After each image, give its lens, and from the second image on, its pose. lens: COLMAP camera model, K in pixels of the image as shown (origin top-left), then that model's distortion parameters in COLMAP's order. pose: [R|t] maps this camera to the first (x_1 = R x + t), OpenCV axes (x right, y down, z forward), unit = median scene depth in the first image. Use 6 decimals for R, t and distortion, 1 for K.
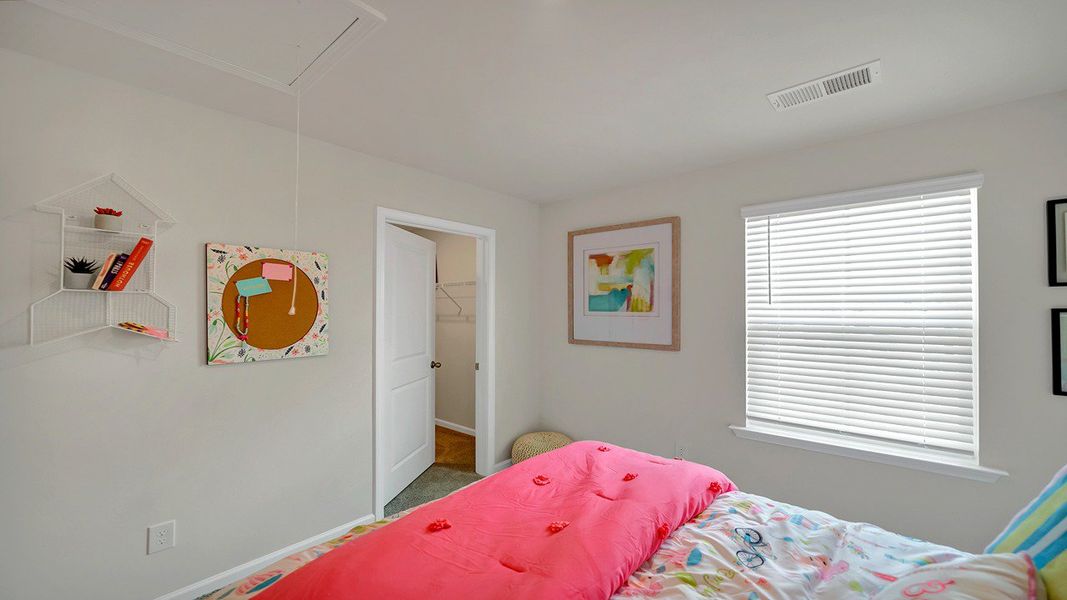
lens RADIAL K [[417.1, 0, 534.4], [0, 417.1, 305.3], [0, 0, 1]] dist [-0.000307, -0.000038]
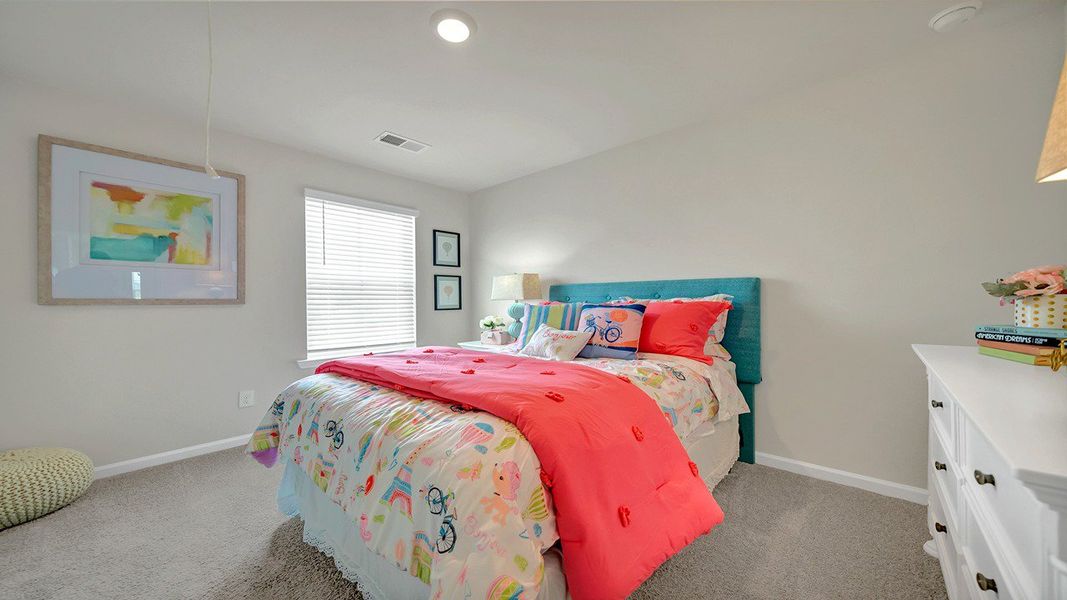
lens RADIAL K [[417.1, 0, 534.2], [0, 417.1, 299.1], [0, 0, 1]] dist [-0.000307, -0.000038]
pose [[-0.019140, 0.004075, 0.999809, -0.654048], [-0.012016, 0.999919, -0.004305, 0.084623], [-0.999745, -0.012096, -0.019090, 0.267240]]
